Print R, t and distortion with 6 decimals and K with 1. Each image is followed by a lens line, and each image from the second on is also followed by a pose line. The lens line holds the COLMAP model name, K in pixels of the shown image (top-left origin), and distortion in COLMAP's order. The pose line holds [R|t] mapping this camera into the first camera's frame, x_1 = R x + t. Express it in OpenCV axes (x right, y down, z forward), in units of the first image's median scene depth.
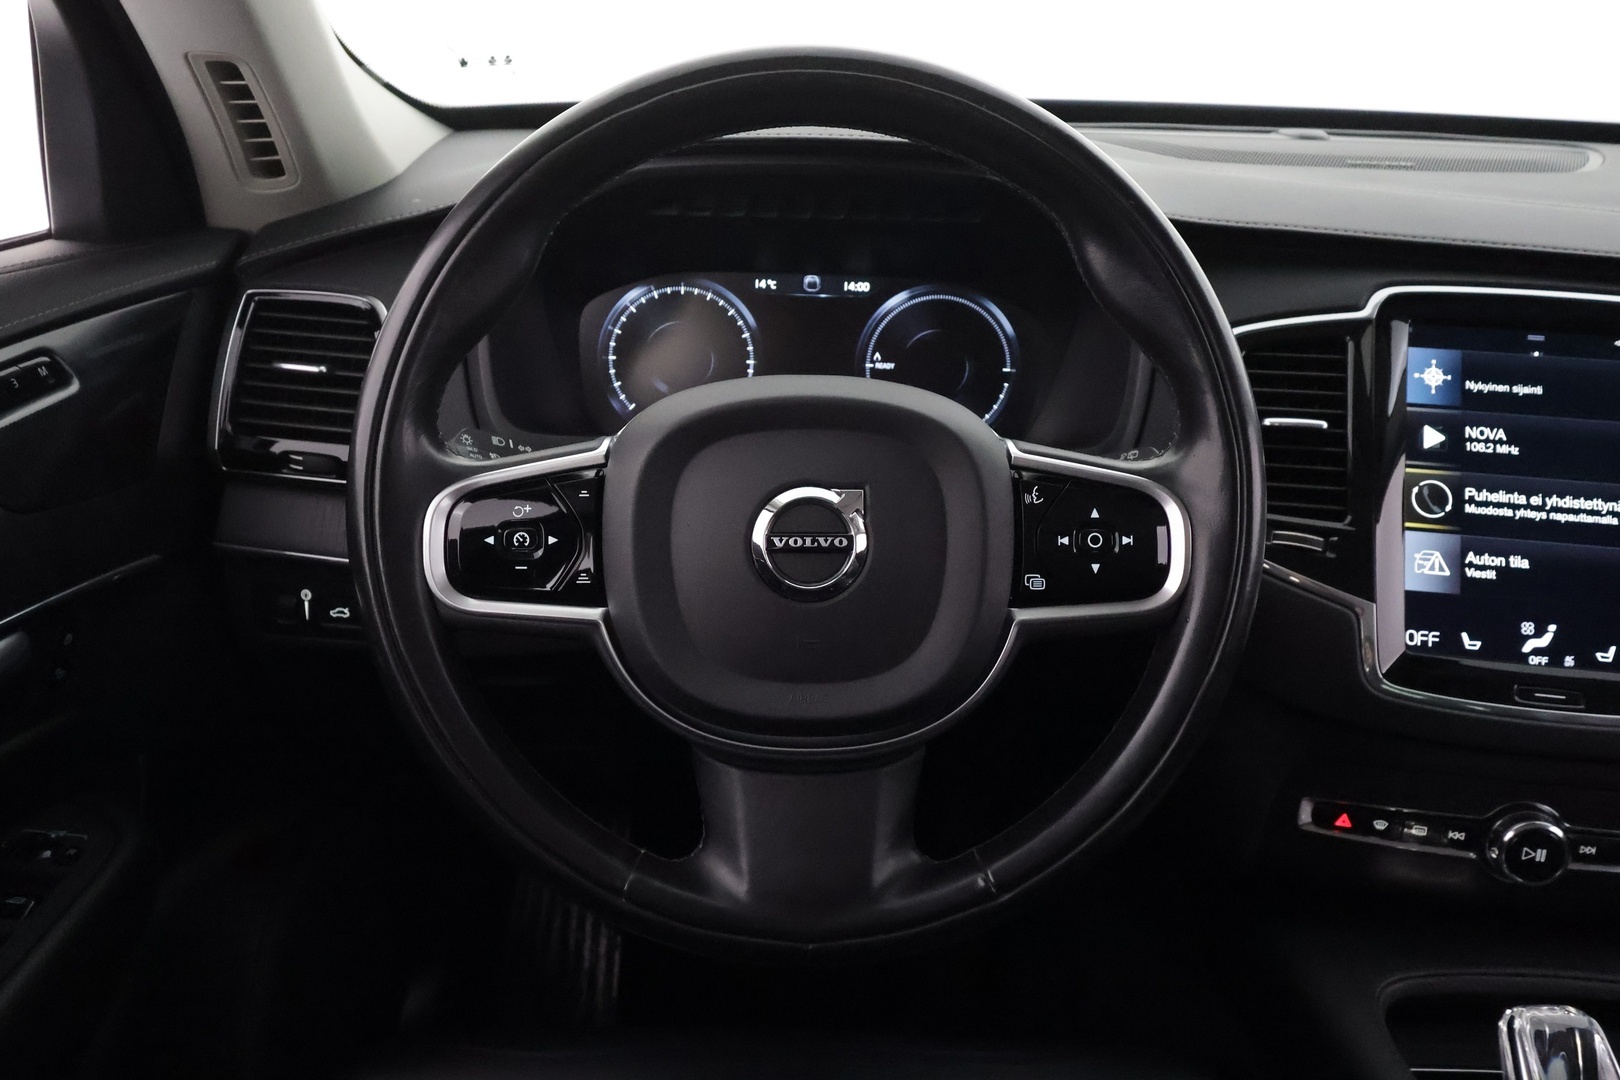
lens RADIAL K [[1221.7, 0, 810.0], [0, 1221.7, 540.0], [0, 0, 1]] dist [0.001148, 0.001939]
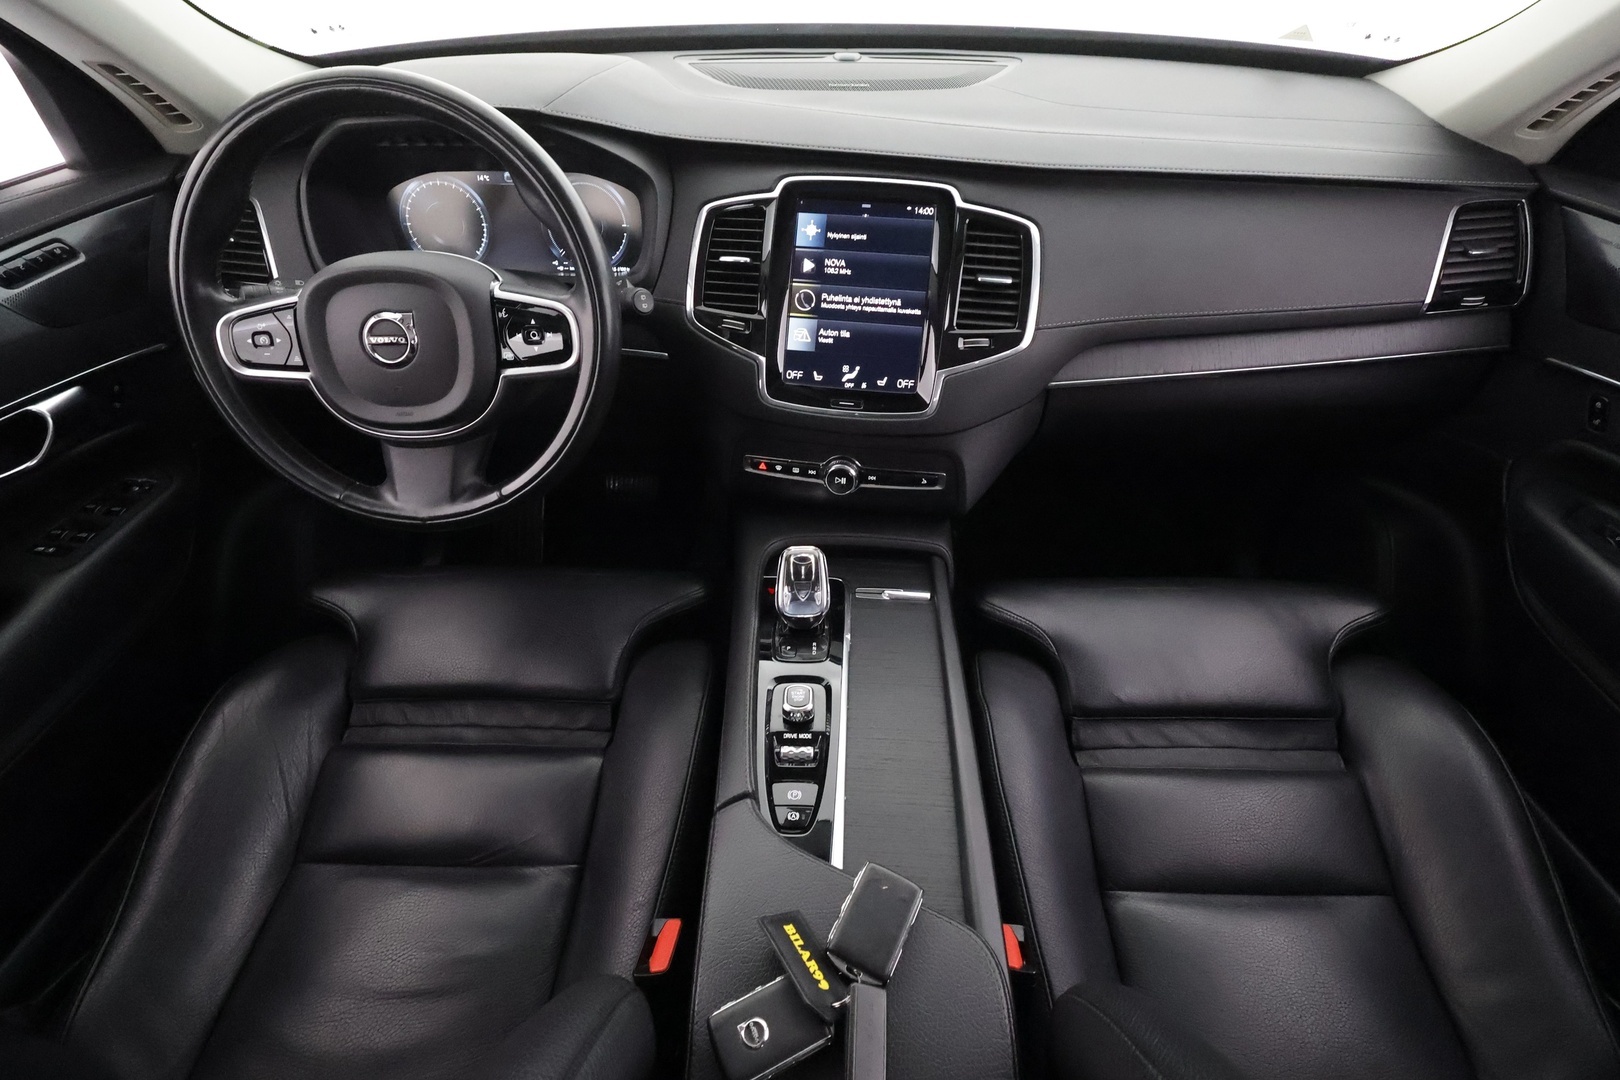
lens RADIAL K [[757.7, 0, 810.0], [0, 757.7, 540.0], [0, 0, 1]] dist [0.001716, 0.000207]
pose [[0.999351, -0.011708, -0.034065, 0.561082], [0.021626, 0.951311, 0.307473, -0.041502], [0.028806, -0.308010, 0.950947, -0.246361]]
